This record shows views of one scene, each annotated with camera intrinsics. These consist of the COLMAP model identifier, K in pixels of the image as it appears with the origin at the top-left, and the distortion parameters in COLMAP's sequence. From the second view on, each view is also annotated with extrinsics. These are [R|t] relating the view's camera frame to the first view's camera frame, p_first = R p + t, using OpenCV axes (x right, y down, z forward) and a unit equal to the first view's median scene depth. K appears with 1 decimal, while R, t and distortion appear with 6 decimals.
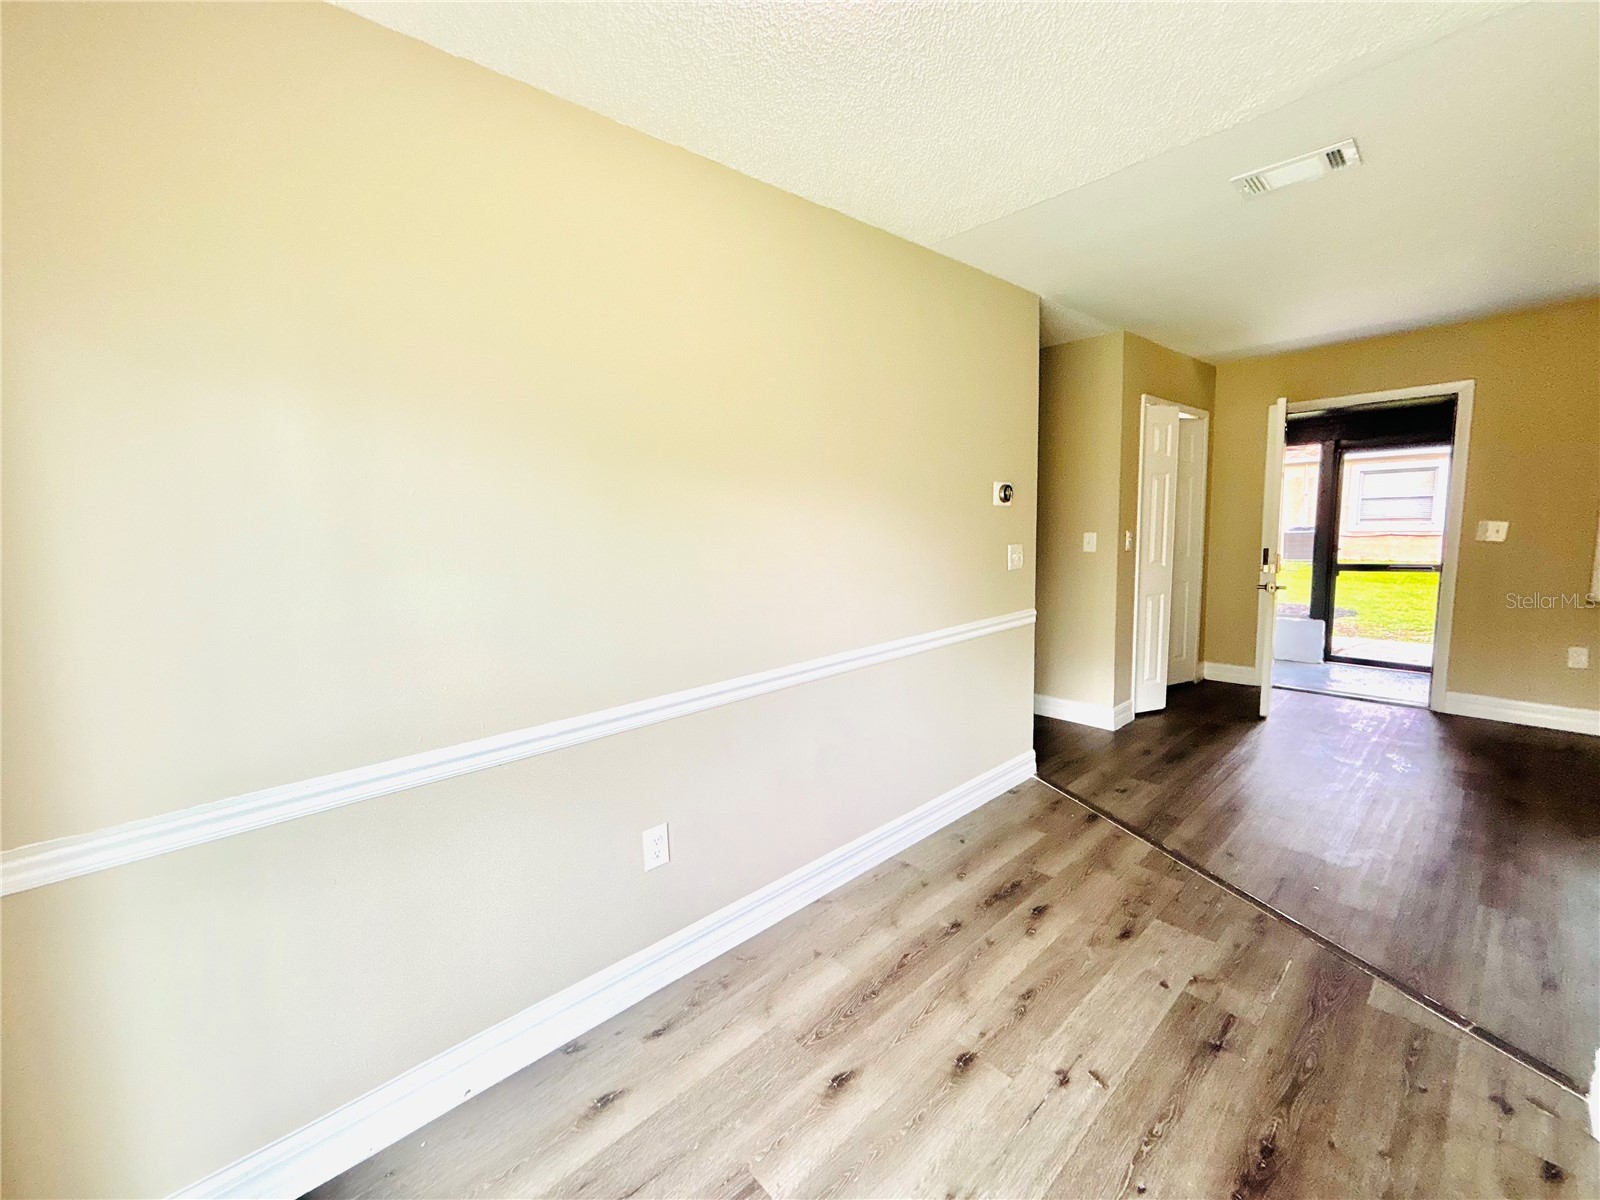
lens RADIAL K [[641.4, 0, 800.0], [0, 641.4, 600.0], [0, 0, 1]] dist [0.010663, -0.000276]
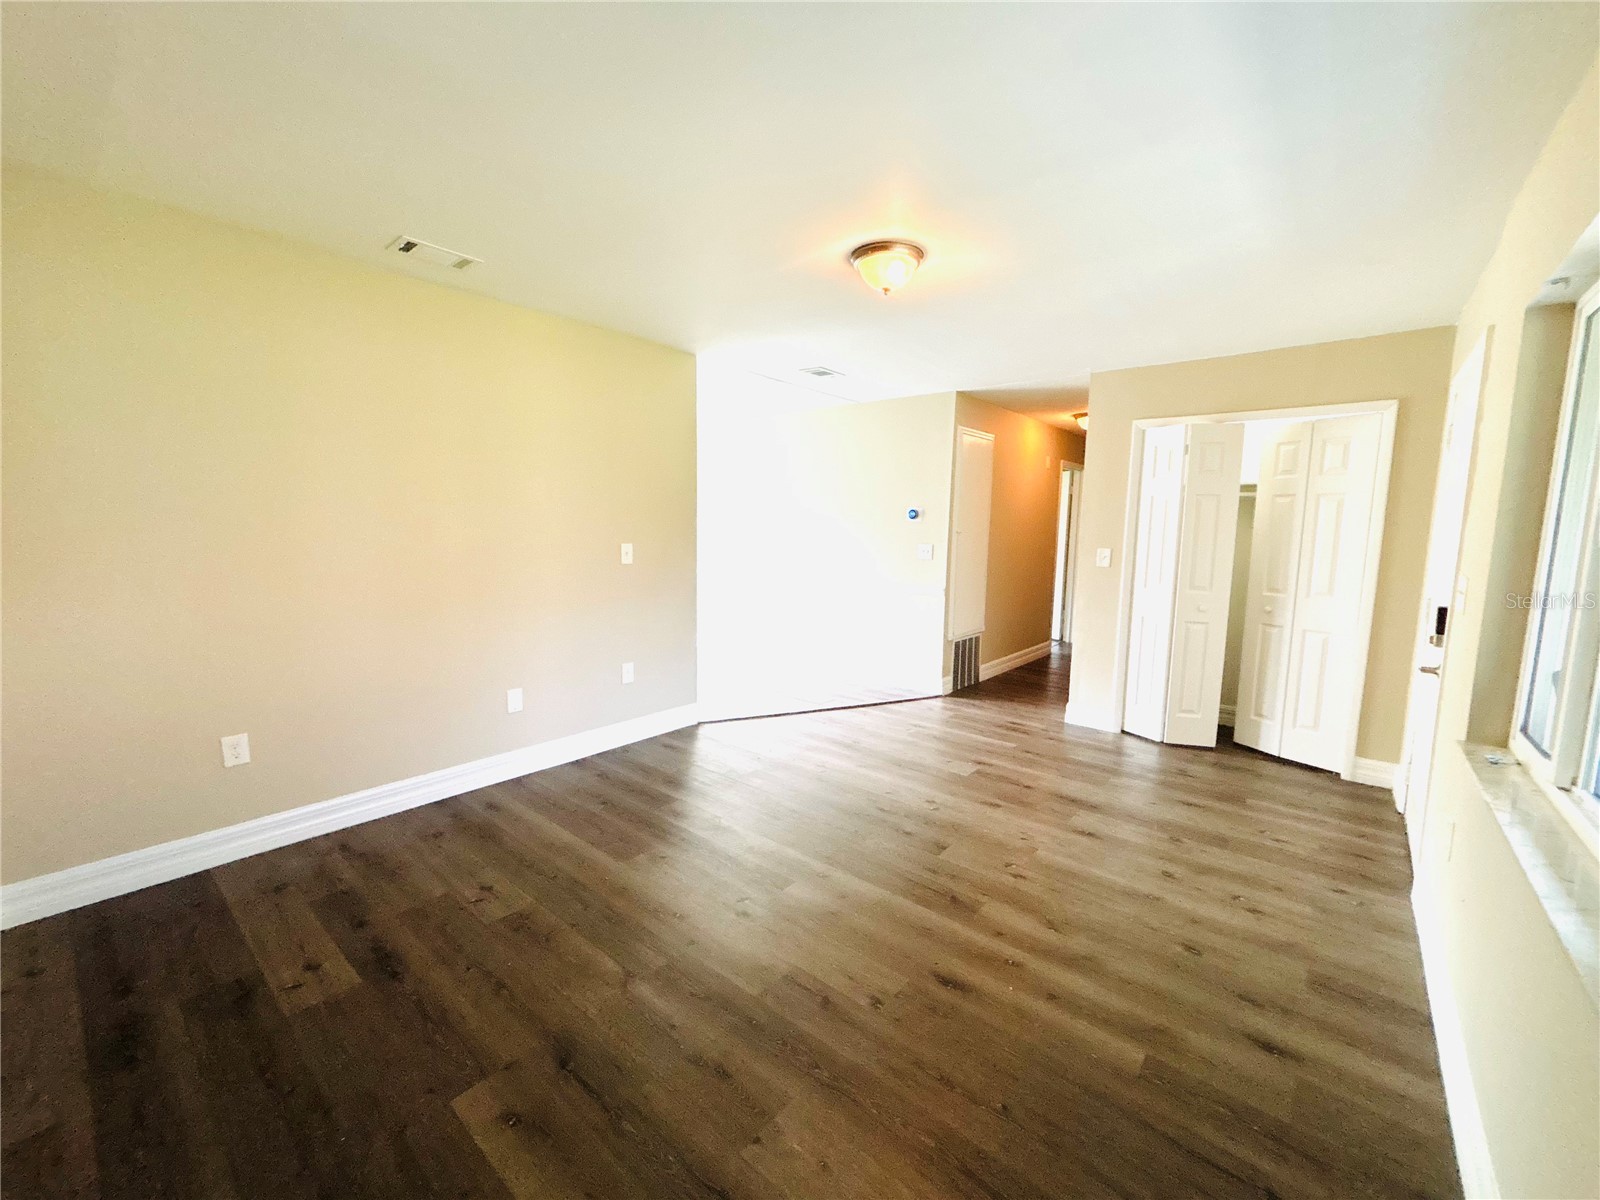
lens RADIAL K [[641.4, 0, 800.0], [0, 641.4, 600.0], [0, 0, 1]] dist [0.010663, -0.000276]
pose [[0.117342, 0.138079, -0.983446, 1.993852], [-0.156796, 0.980442, 0.118949, -0.093251], [0.980635, 0.140243, 0.136697, 0.471082]]
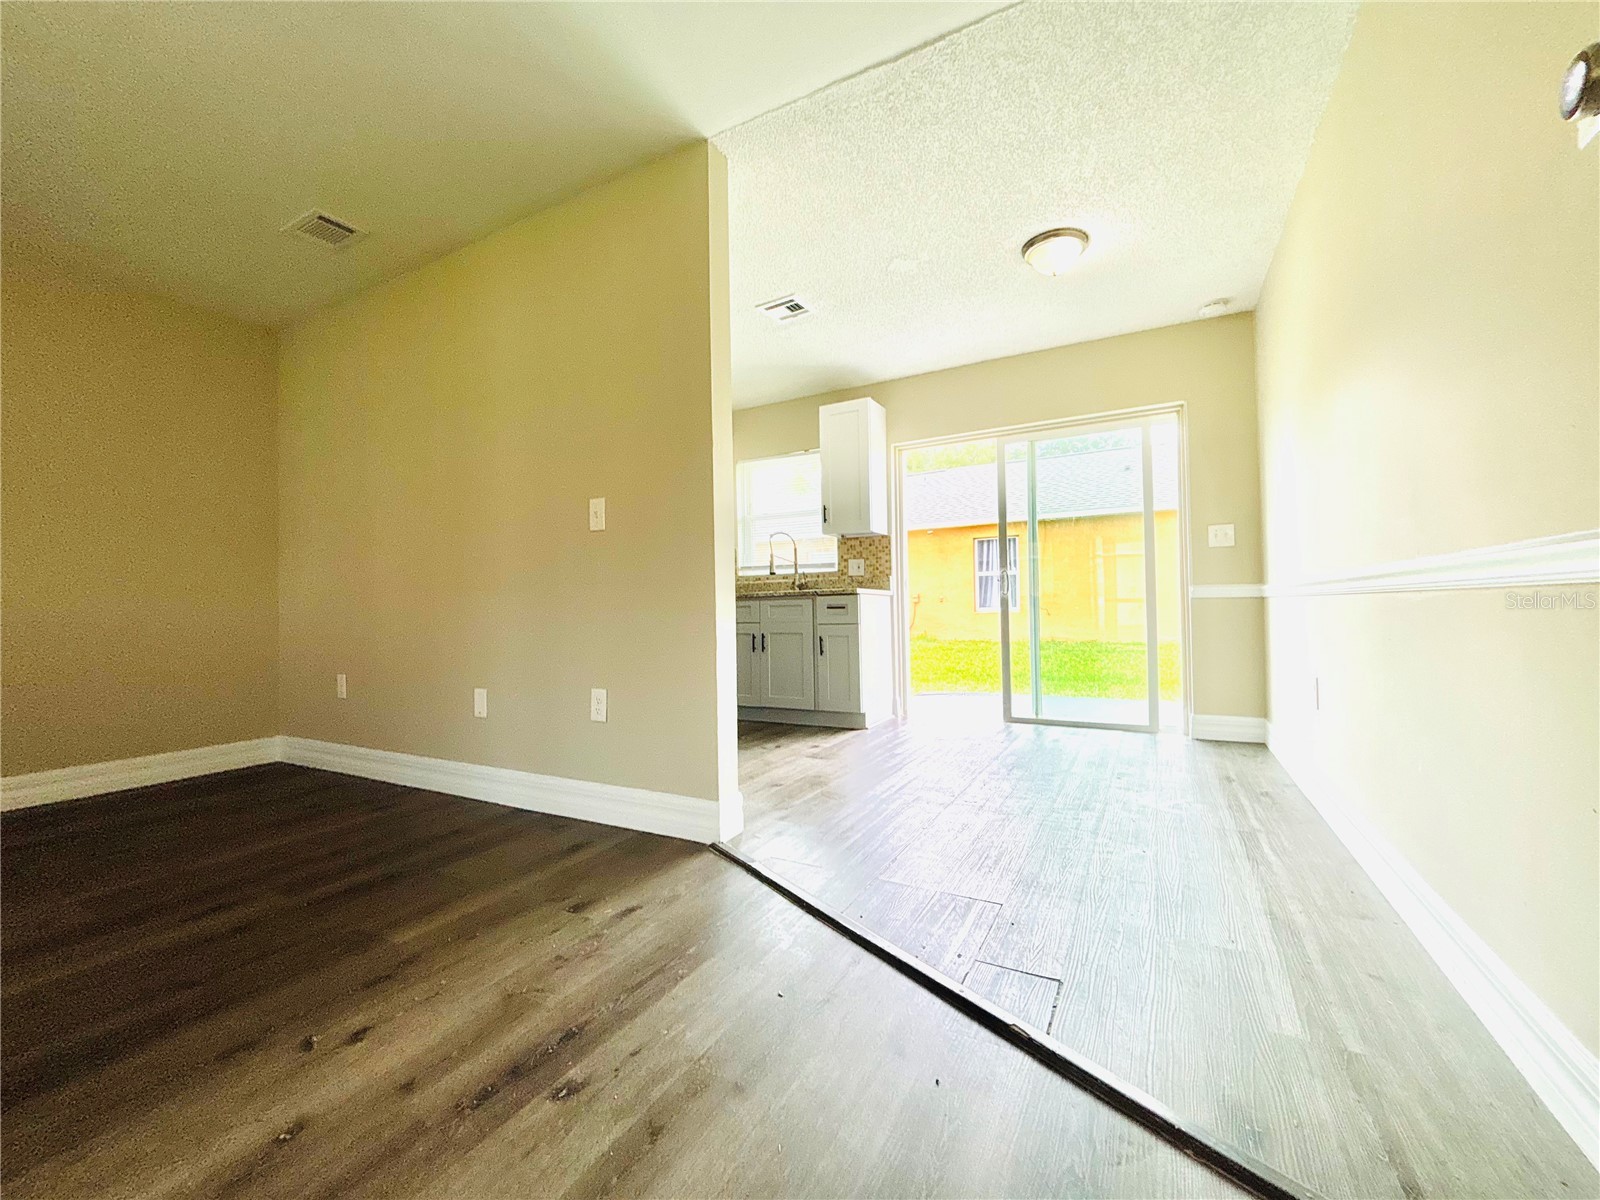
lens RADIAL K [[641.4, 0, 800.0], [0, 641.4, 600.0], [0, 0, 1]] dist [0.010663, -0.000276]
pose [[-0.949961, 0.032030, -0.310721, 0.724262], [-0.006222, 0.992591, 0.121343, 0.027233], [0.312305, 0.117205, -0.942724, 1.145649]]
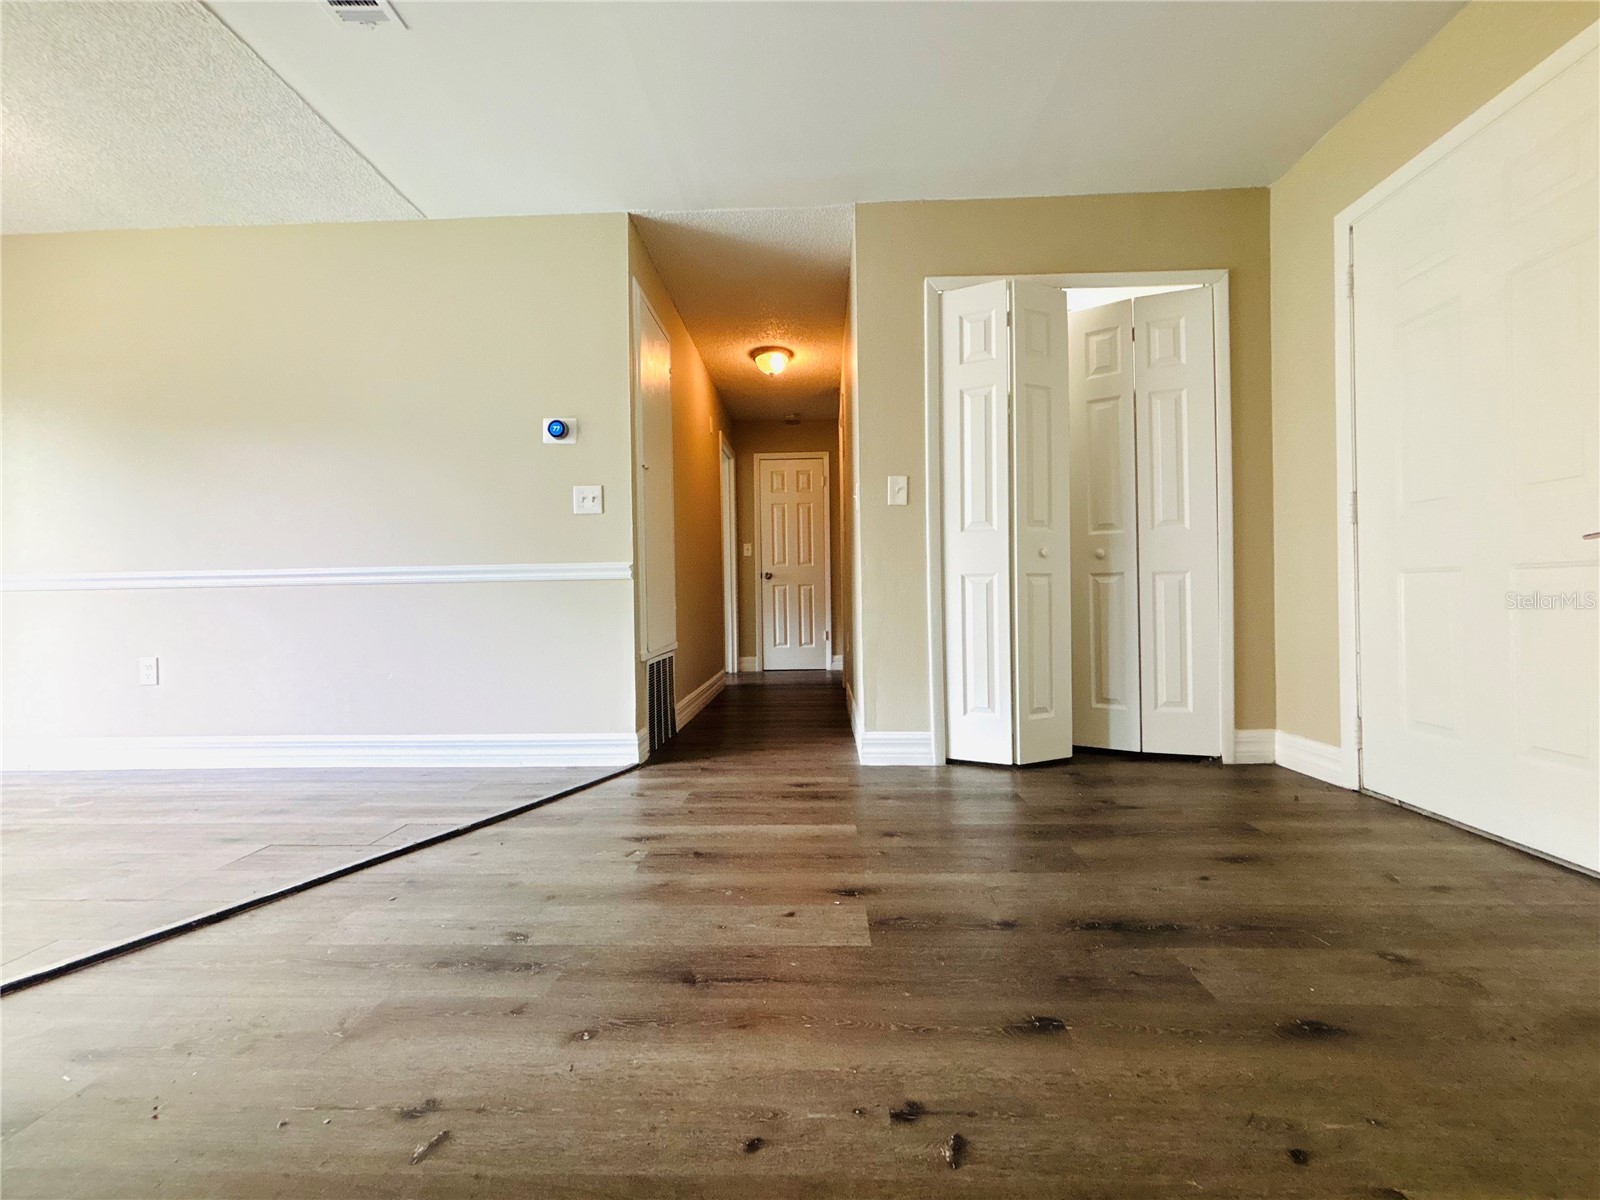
lens RADIAL K [[641.4, 0, 800.0], [0, 641.4, 600.0], [0, 0, 1]] dist [0.010663, -0.000276]
pose [[0.708446, 0.011396, -0.705673, 1.198476], [-0.095998, 0.992133, -0.080353, 0.118052], [0.699205, 0.124669, 0.703967, 0.599380]]
